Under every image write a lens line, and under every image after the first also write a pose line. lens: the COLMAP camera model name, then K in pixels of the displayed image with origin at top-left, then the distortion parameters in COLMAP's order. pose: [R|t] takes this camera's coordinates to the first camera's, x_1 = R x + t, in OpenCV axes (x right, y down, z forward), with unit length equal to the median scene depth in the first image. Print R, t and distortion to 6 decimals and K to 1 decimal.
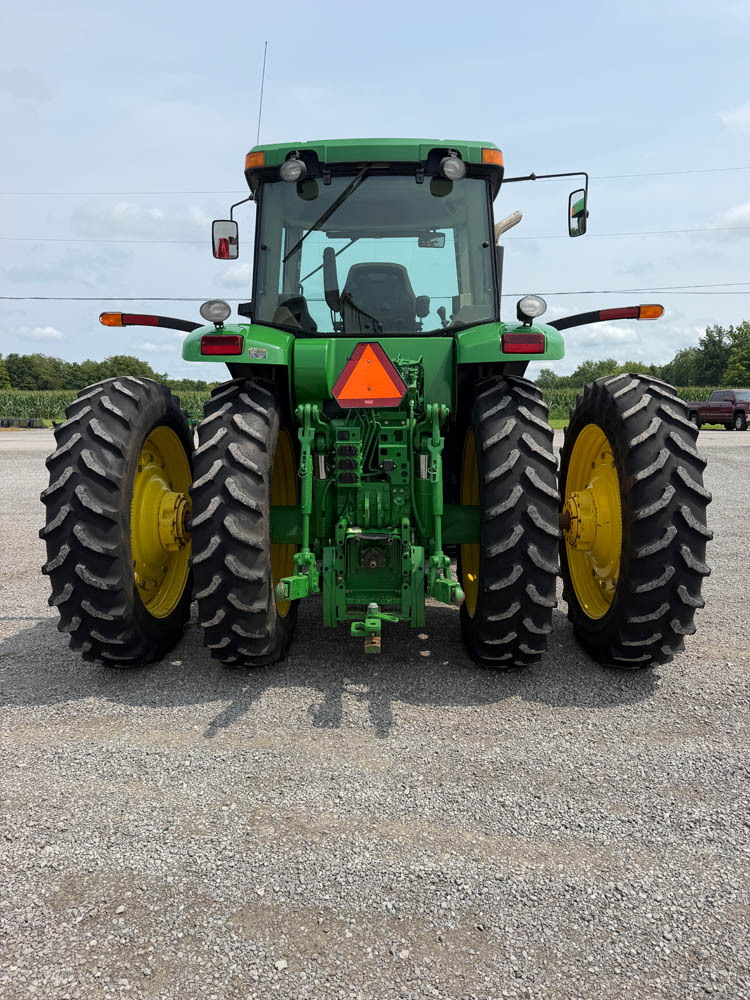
lens RADIAL K [[694.0, 0, 372.8], [0, 694.0, 499.1], [0, 0, 1]] dist [0.113371, -0.182607]
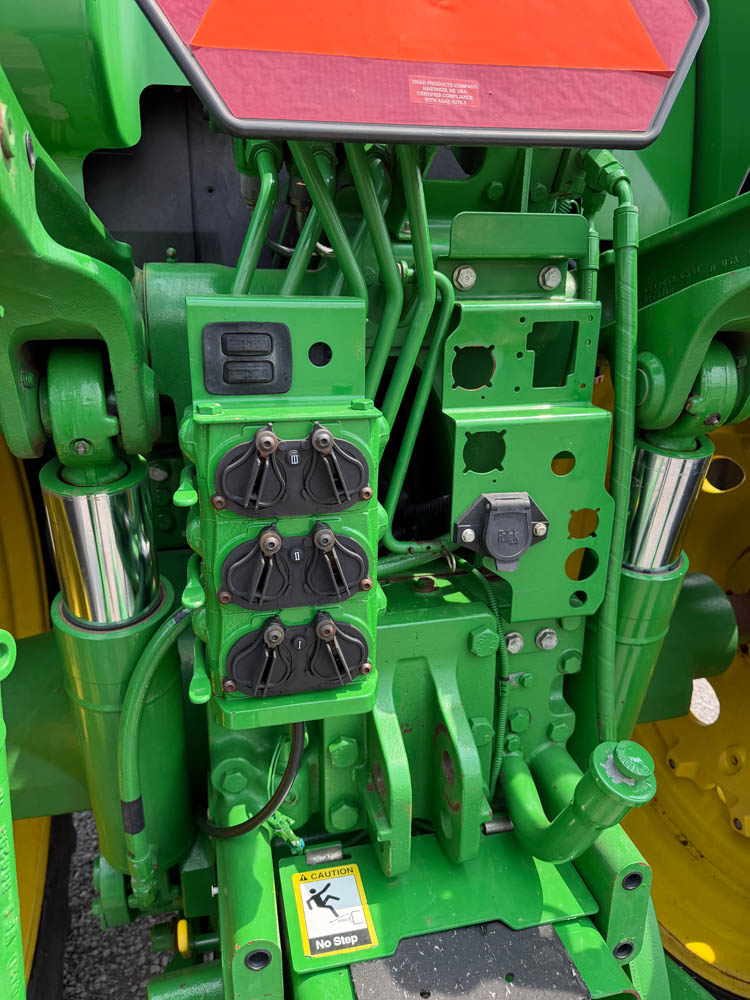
lens RADIAL K [[694.0, 0, 372.8], [0, 694.0, 499.1], [0, 0, 1]] dist [0.113371, -0.182607]
pose [[0.964539, -0.062472, 0.256440, -0.054649], [0.023840, 0.988234, 0.151077, -0.083013], [-0.262861, -0.139606, 0.954680, 0.843216]]
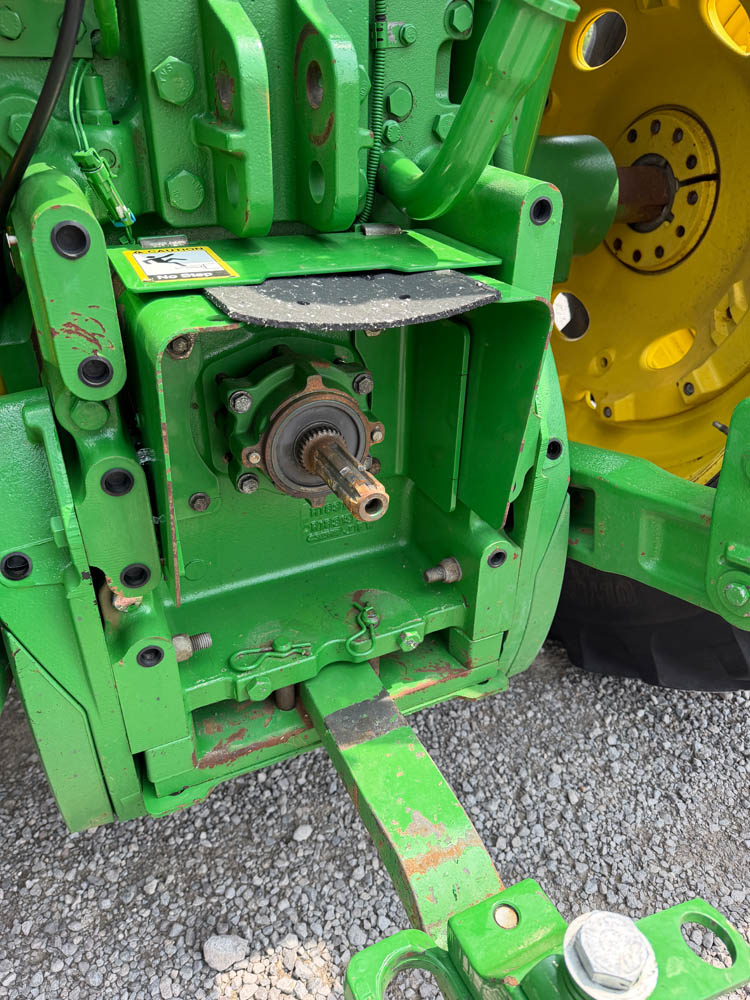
lens RADIAL K [[694.0, 0, 372.8], [0, 694.0, 499.1], [0, 0, 1]] dist [0.113371, -0.182607]
pose [[0.891434, -0.208004, 0.402592, -0.056586], [0.038206, 0.919763, 0.390610, 0.035388], [-0.451537, -0.332822, 0.827855, 0.853838]]
